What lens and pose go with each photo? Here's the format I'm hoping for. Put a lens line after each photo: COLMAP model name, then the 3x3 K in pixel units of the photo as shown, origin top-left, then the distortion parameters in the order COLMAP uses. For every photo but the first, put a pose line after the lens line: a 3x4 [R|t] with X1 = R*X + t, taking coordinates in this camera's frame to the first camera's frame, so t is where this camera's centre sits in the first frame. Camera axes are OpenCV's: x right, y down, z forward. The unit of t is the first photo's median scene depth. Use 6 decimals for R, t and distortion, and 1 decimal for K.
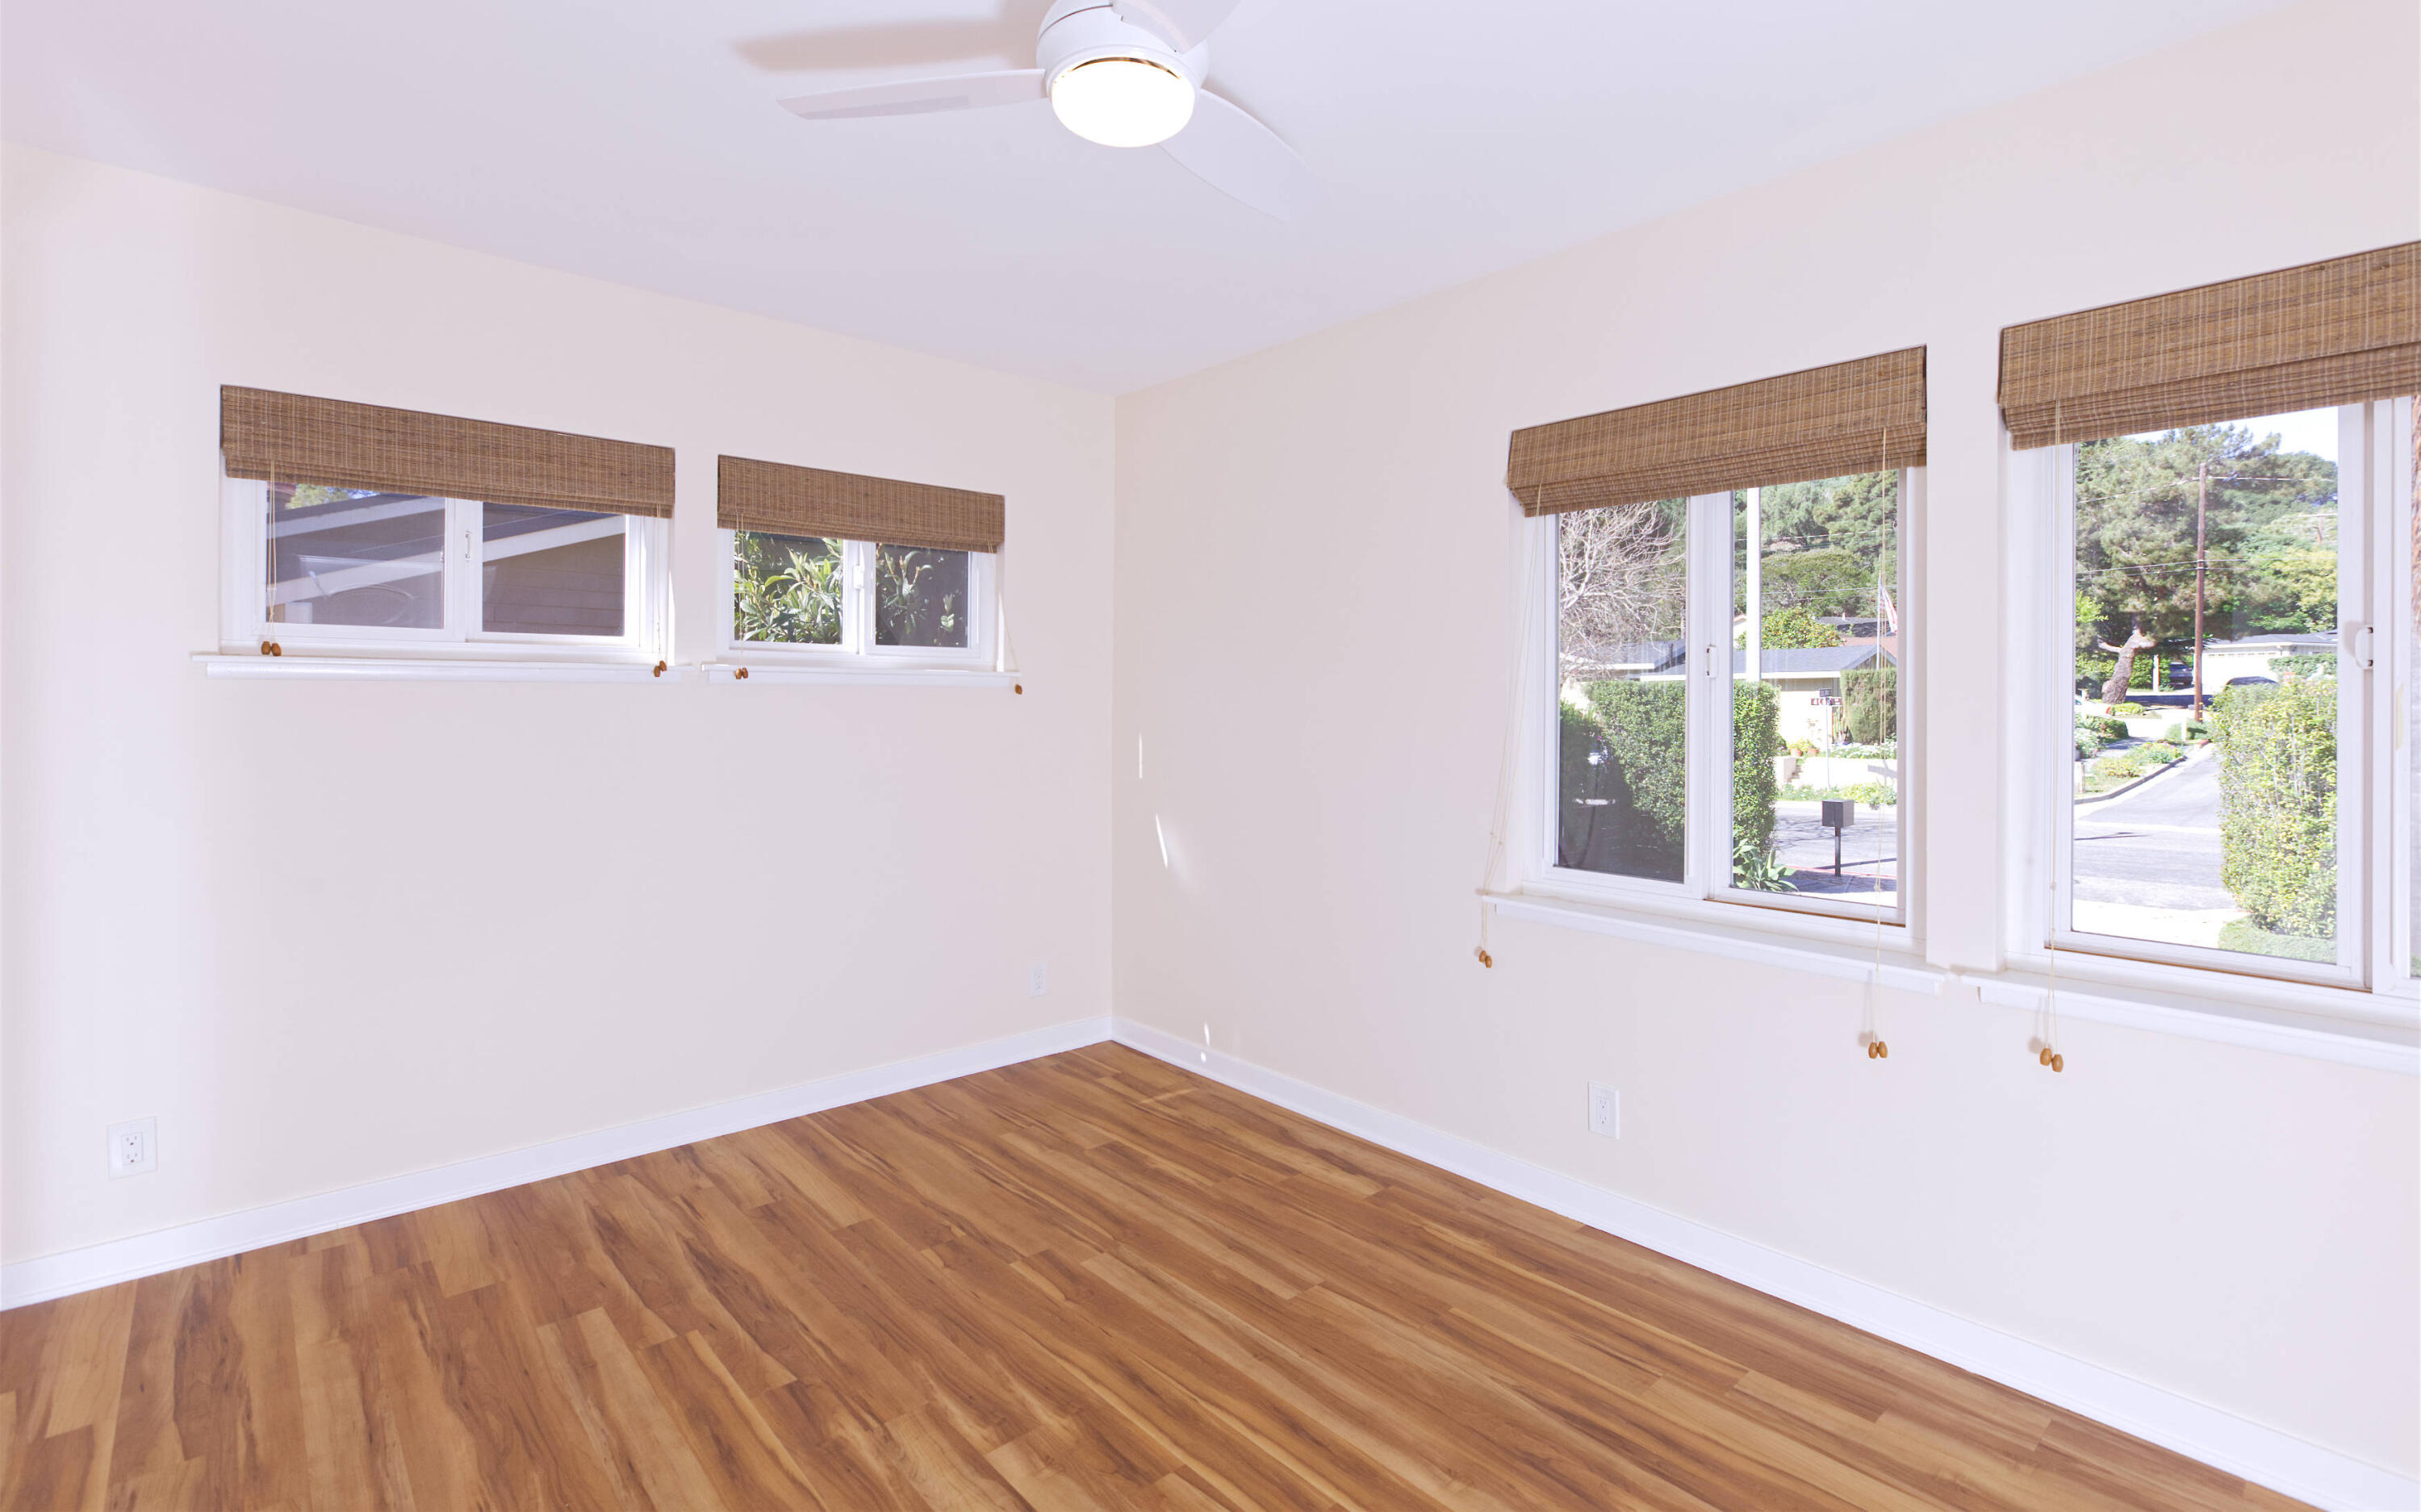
lens RADIAL K [[1118.3, 0, 1211.6], [0, 1118.3, 693.4], [0, 0, 1]] dist [-0.002914, -0.000252]
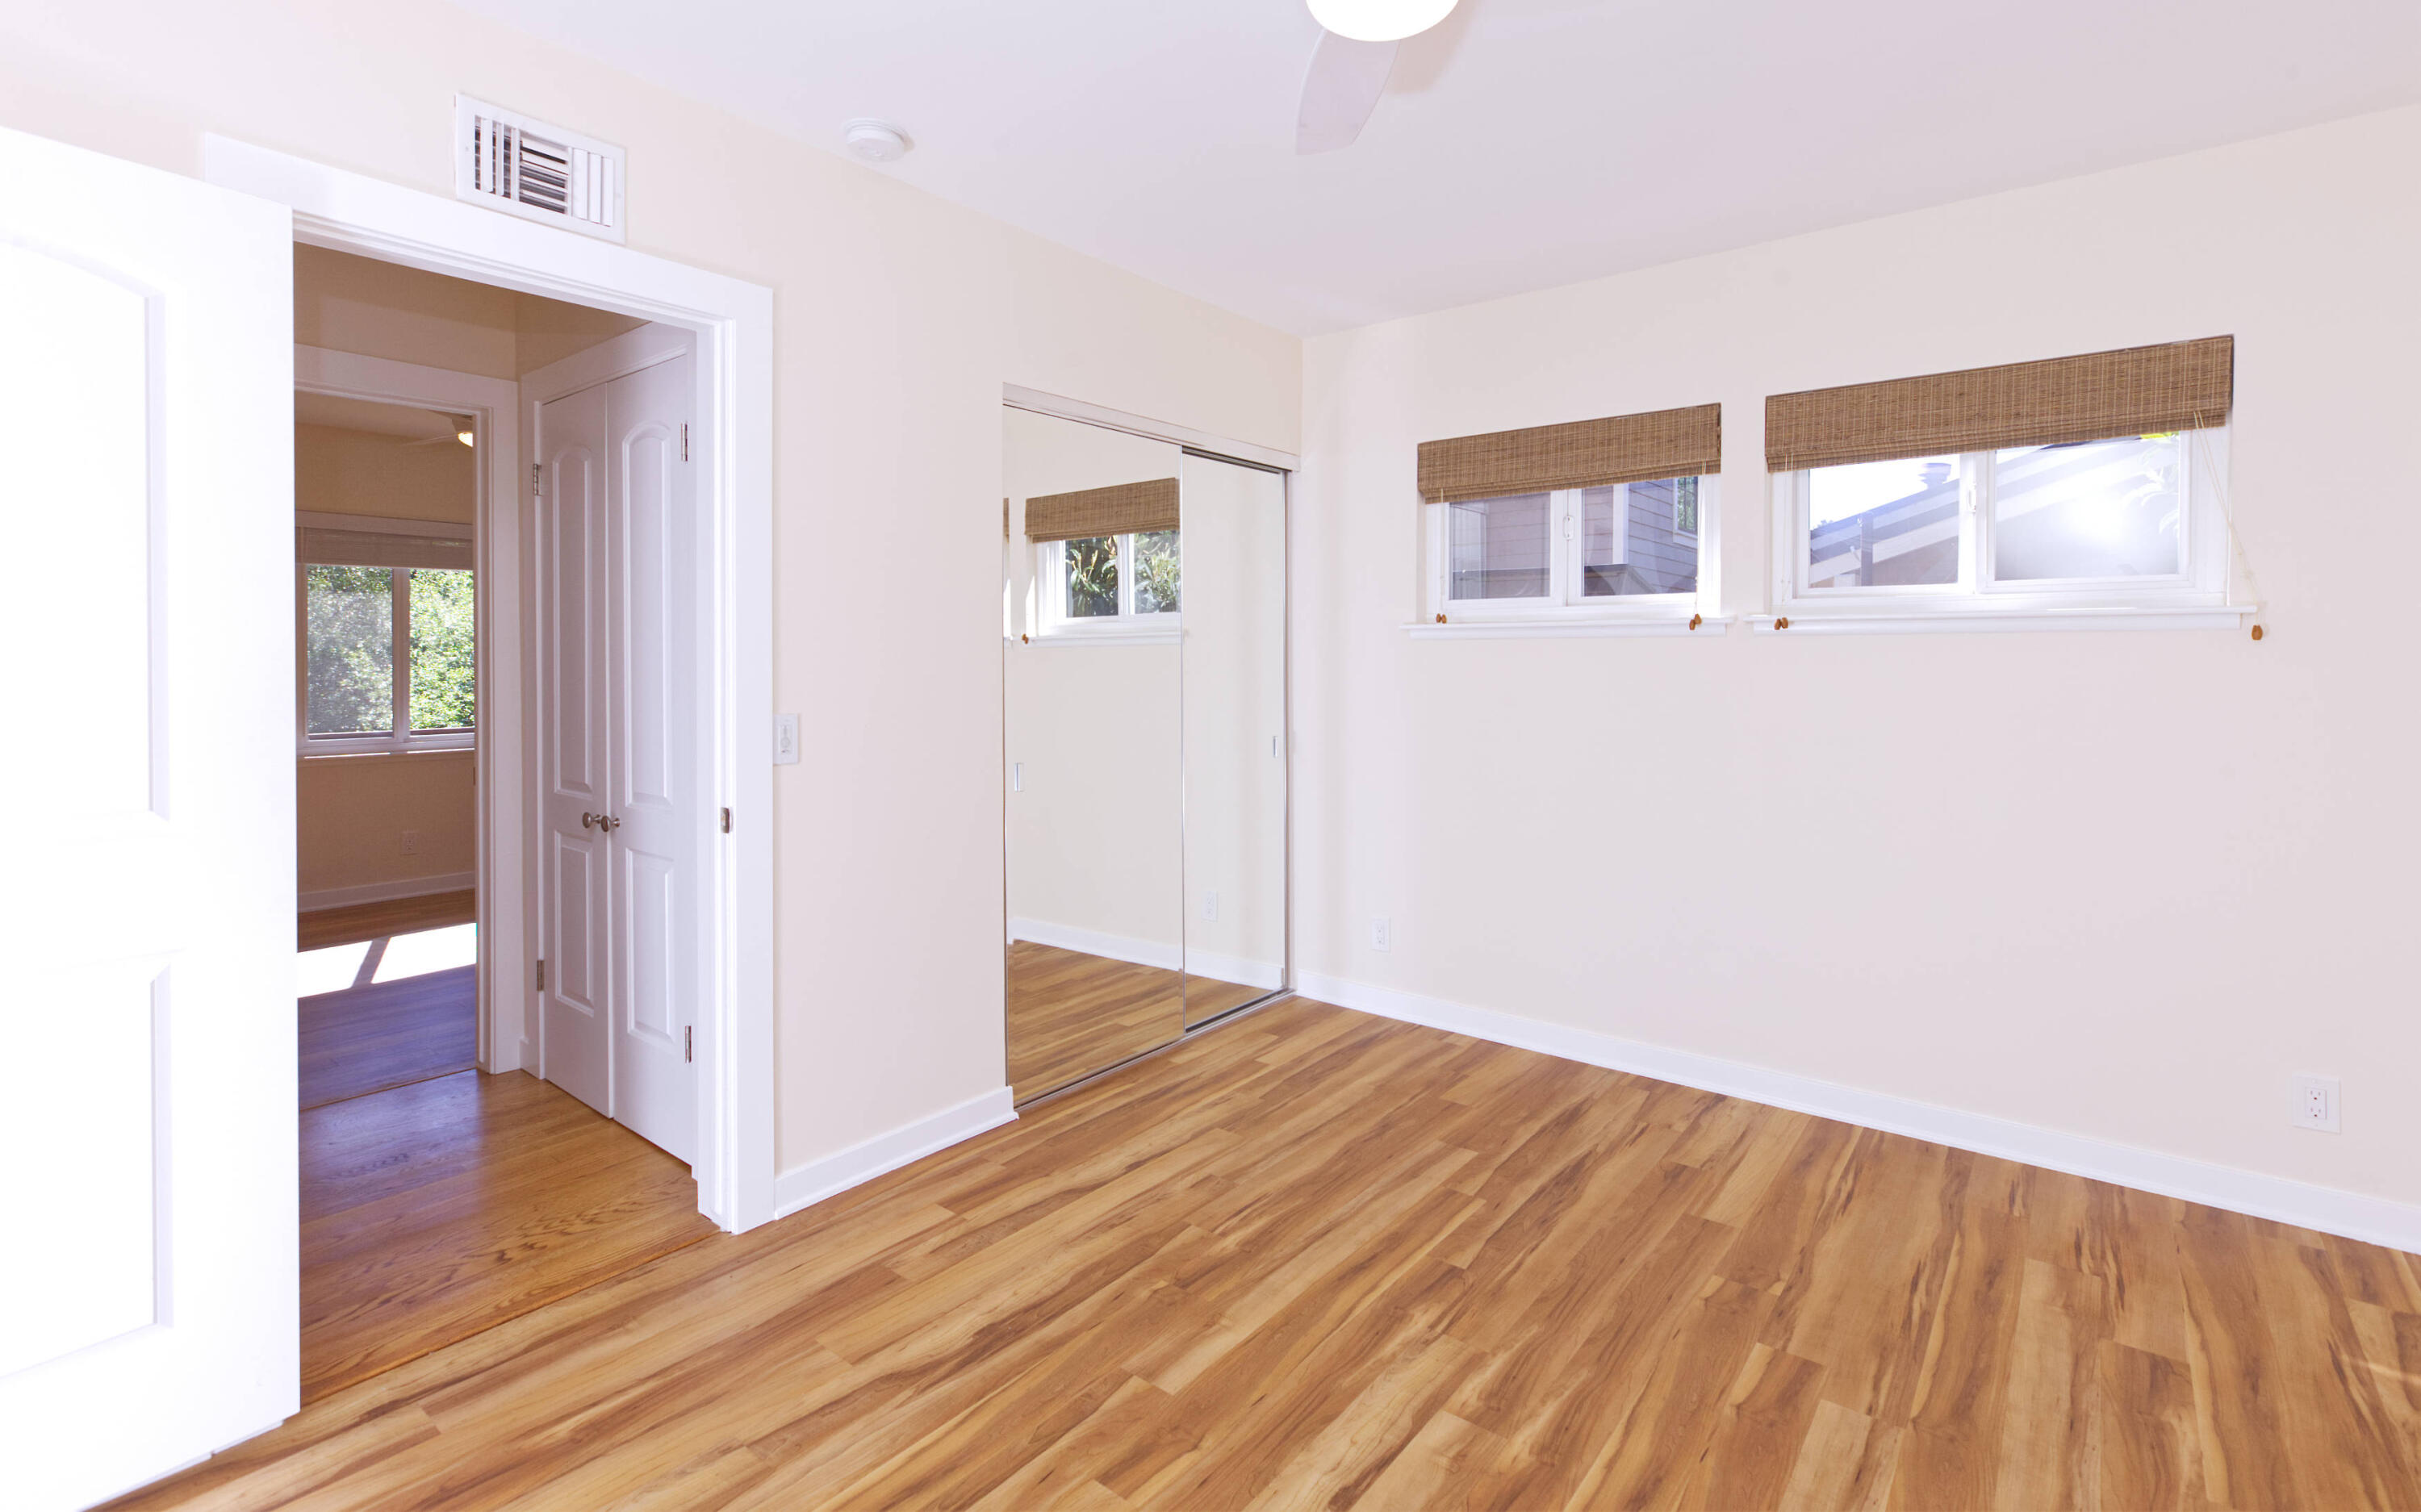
lens RADIAL K [[1106.6, 0, 1211.4], [0, 1106.6, 670.8], [0, 0, 1]] dist [-0.001097, 0.000050]
pose [[0.169345, 0.007187, -0.985531, 0.523659], [0.005395, 0.999952, 0.008219, 0.014513], [0.985542, -0.006709, 0.169298, 0.463608]]
